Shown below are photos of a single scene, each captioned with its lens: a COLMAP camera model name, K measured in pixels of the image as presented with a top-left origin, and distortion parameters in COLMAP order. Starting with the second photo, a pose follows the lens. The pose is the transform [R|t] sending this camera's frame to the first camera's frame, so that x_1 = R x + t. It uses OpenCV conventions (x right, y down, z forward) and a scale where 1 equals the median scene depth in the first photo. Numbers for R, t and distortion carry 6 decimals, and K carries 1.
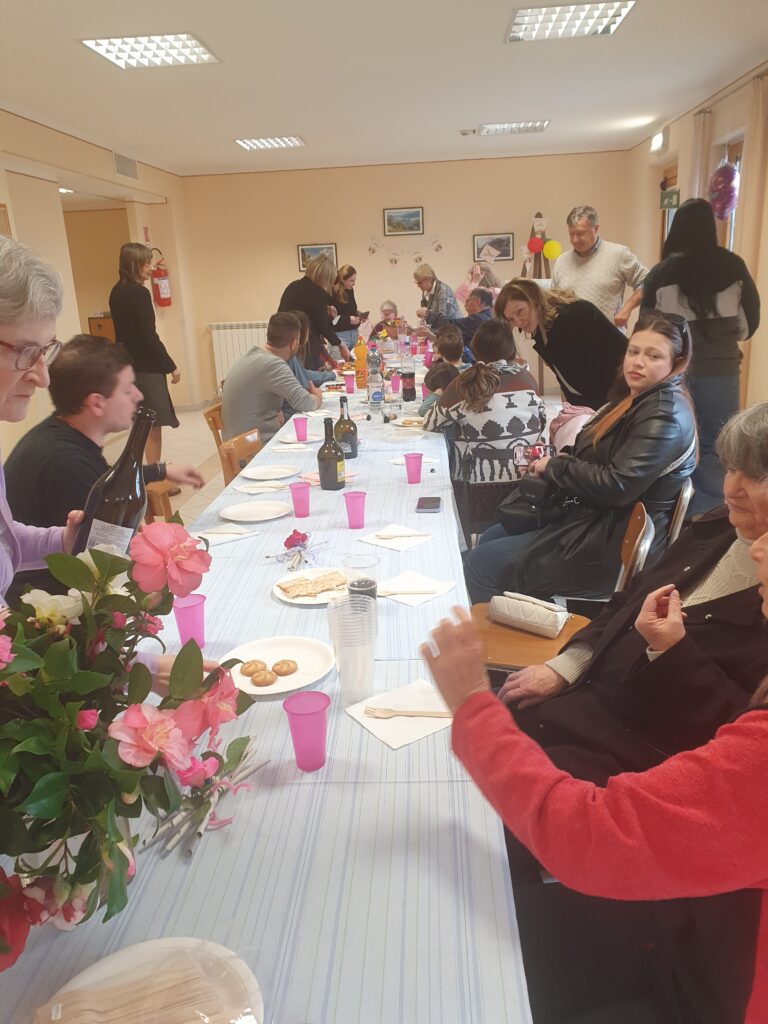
lens RADIAL K [[787.1, 0, 390.9], [0, 787.1, 521.5], [0, 0, 1]] dist [0.003496, -0.008424]
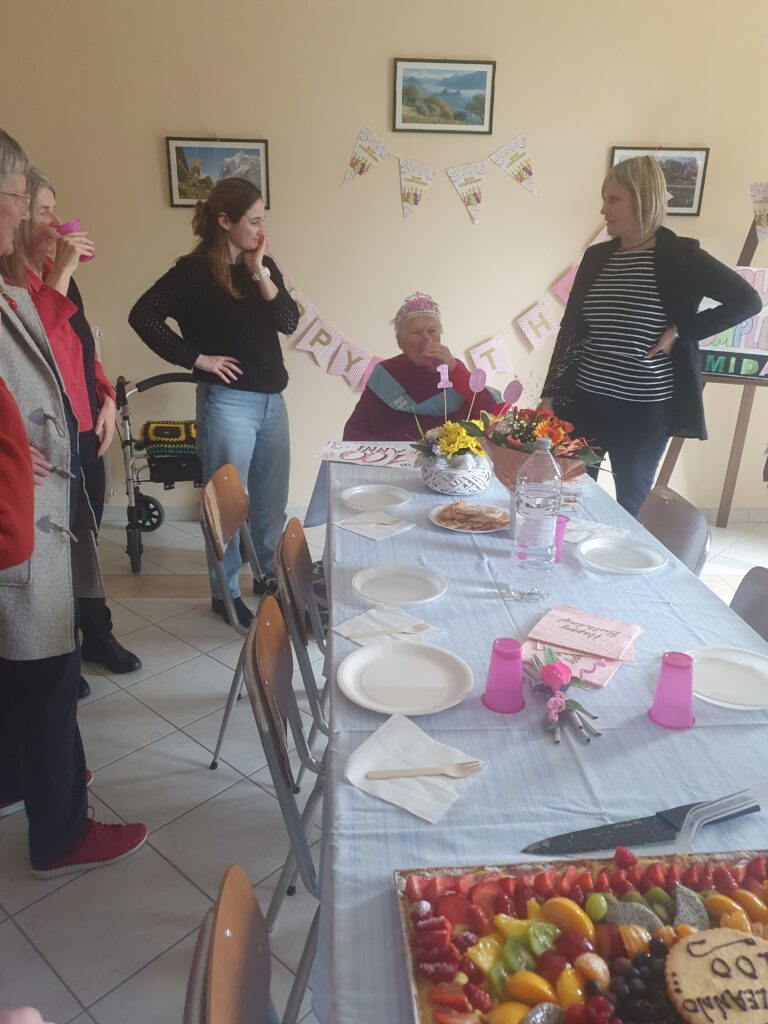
lens RADIAL K [[787.1, 0, 388.4], [0, 787.1, 508.5], [0, 0, 1]] dist [0.003496, -0.008424]
pose [[0.993332, 0.029404, 0.111473, -0.057014], [-0.033977, 0.998648, 0.039348, -0.222810], [-0.110165, -0.042873, 0.992988, 0.706711]]
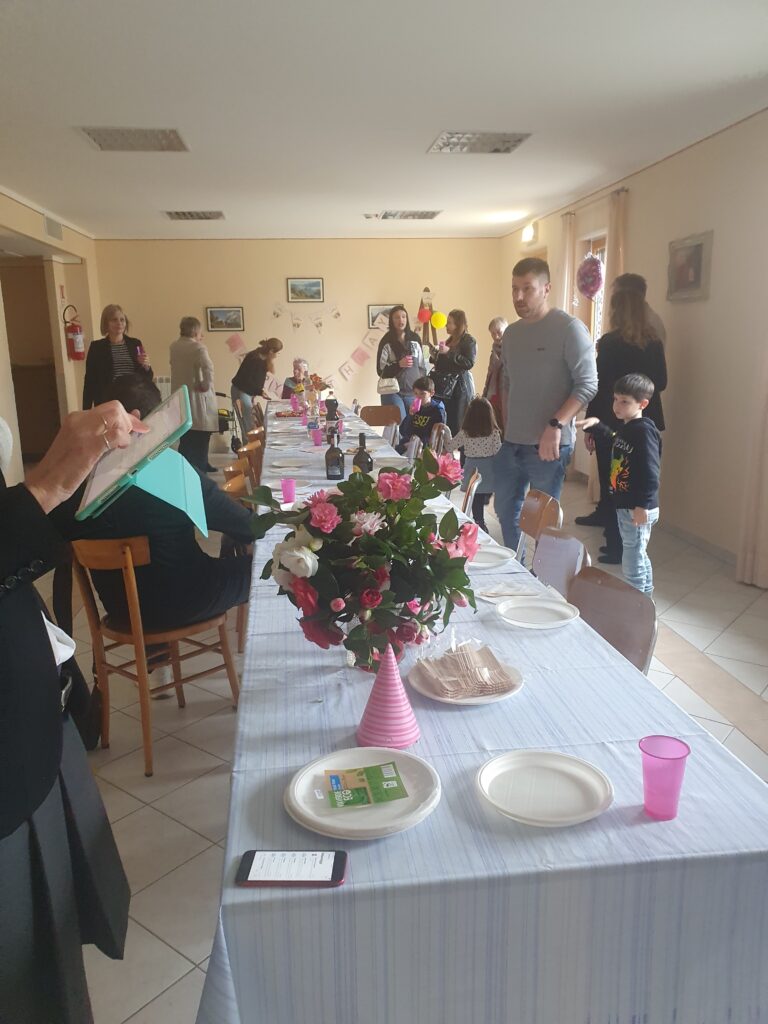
lens RADIAL K [[787.1, 0, 384.0], [0, 787.1, 530.6], [0, 0, 1]] dist [0.003496, -0.008424]
pose [[0.984672, -0.008274, 0.174222, -0.082267], [0.020993, 0.997235, -0.071288, 0.040641], [-0.173150, 0.073853, 0.982123, -0.087478]]
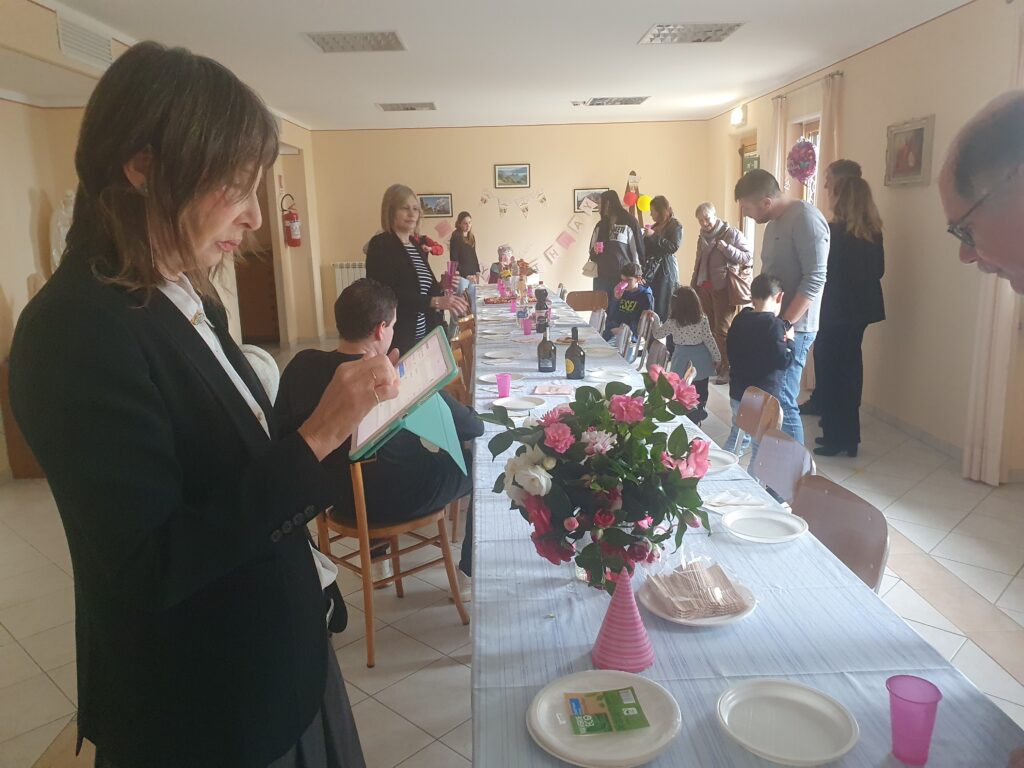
lens RADIAL K [[787.1, 0, 509.4], [0, 787.1, 385.6], [0, 0, 1]] dist [0.003496, -0.008424]
pose [[0.996700, 0.001964, 0.081150, -0.091727], [0.006056, 0.995122, -0.098469, 0.029659], [-0.080947, 0.098636, 0.991826, -0.092993]]
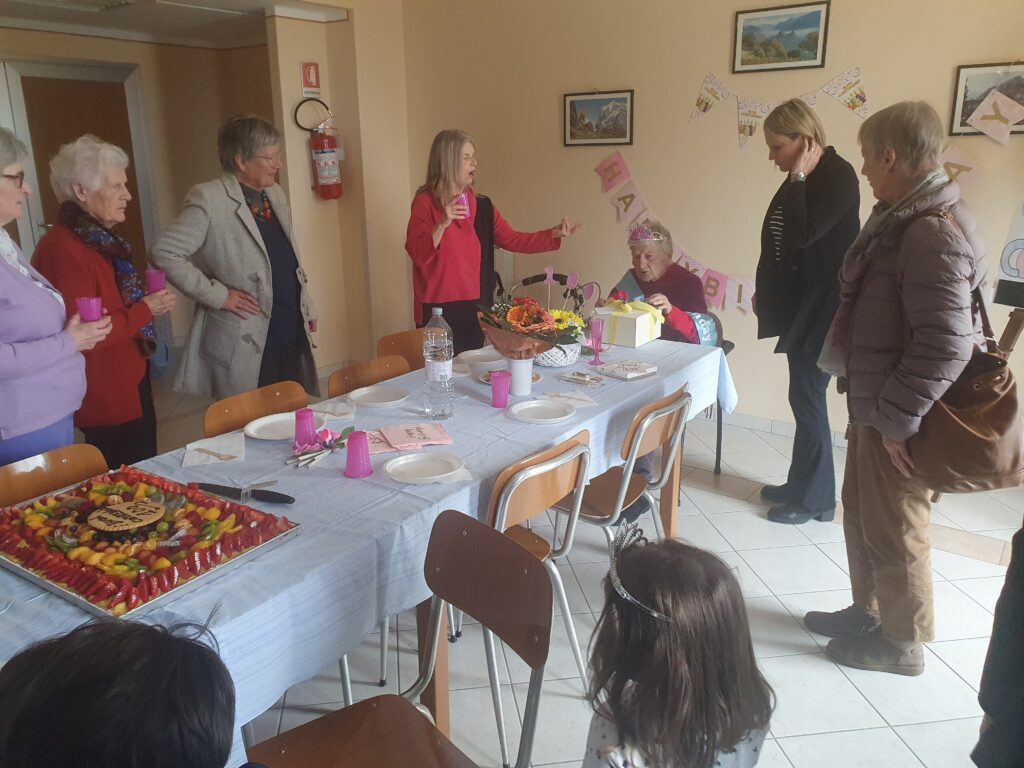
lens RADIAL K [[787.1, 0, 518.6], [0, 787.1, 365.7], [0, 0, 1]] dist [0.003496, -0.008424]
pose [[0.840989, 0.172837, -0.512704, 0.172449], [-0.179246, 0.983093, 0.037391, -0.228892], [0.510499, 0.060454, 0.857751, 0.665145]]
